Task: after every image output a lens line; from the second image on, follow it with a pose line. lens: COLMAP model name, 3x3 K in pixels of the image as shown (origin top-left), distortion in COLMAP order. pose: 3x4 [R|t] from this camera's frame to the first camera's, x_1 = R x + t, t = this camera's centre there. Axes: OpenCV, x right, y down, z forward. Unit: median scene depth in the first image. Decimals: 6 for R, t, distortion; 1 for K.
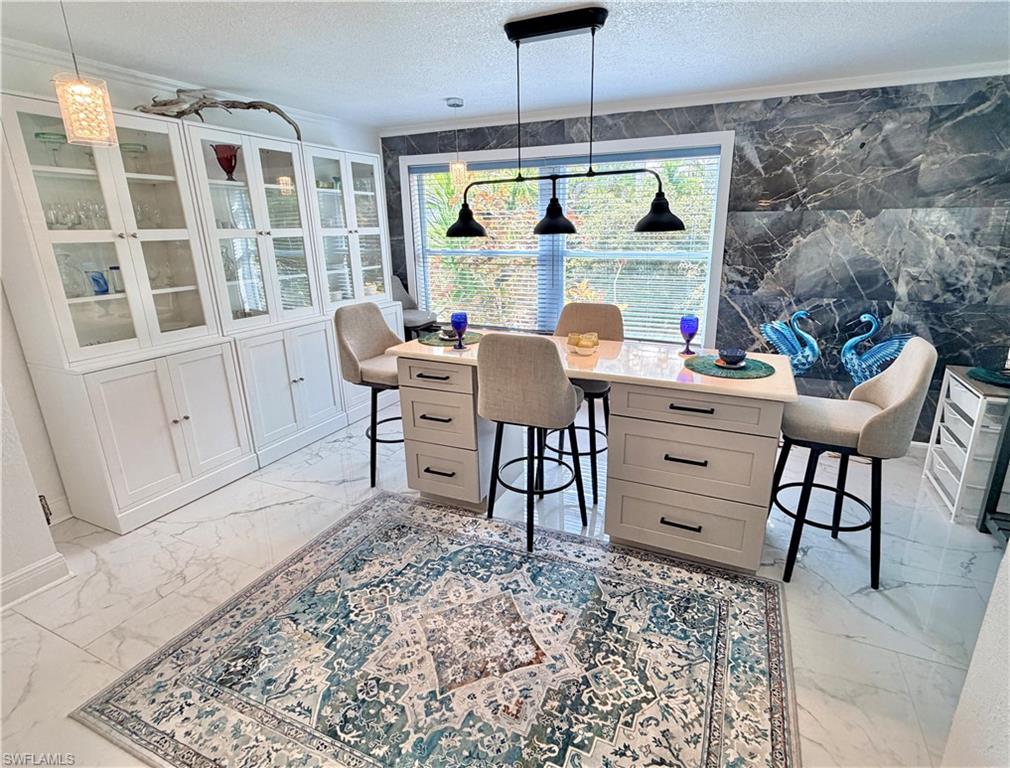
lens RADIAL K [[519.5, 0, 513.5], [0, 519.5, 387.8], [0, 0, 1]] dist [-0.003148, -0.000267]
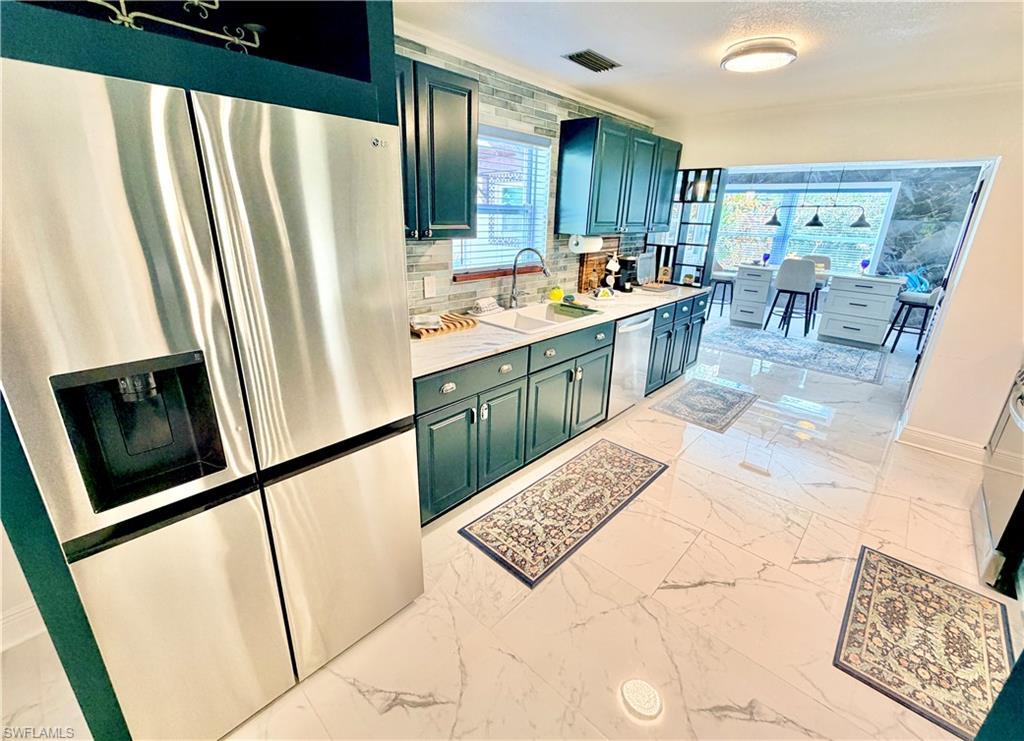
lens RADIAL K [[437.8, 0, 502.1], [0, 437.8, 363.5], [0, 0, 1]] dist [-0.003624, 0.000205]
pose [[0.944826, 0.140271, -0.296019, -0.492226], [-0.131103, 0.990071, 0.050700, 0.370698], [0.300192, -0.009094, 0.953835, -1.221100]]
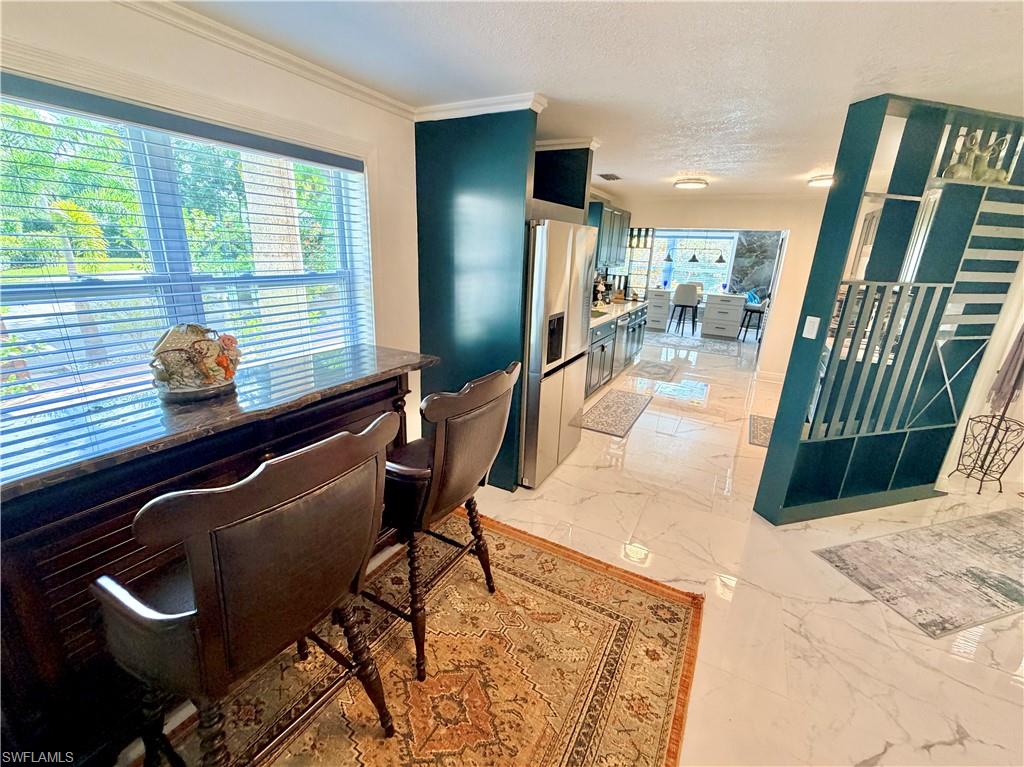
lens RADIAL K [[417.0, 0, 512.4], [0, 417.0, 382.9], [0, 0, 1]] dist [-0.001675, 0.000767]
pose [[0.995826, 0.067804, -0.061102, -0.774188], [-0.067283, 0.997678, 0.010547, 0.518071], [0.061675, -0.006392, 0.998076, -1.726473]]
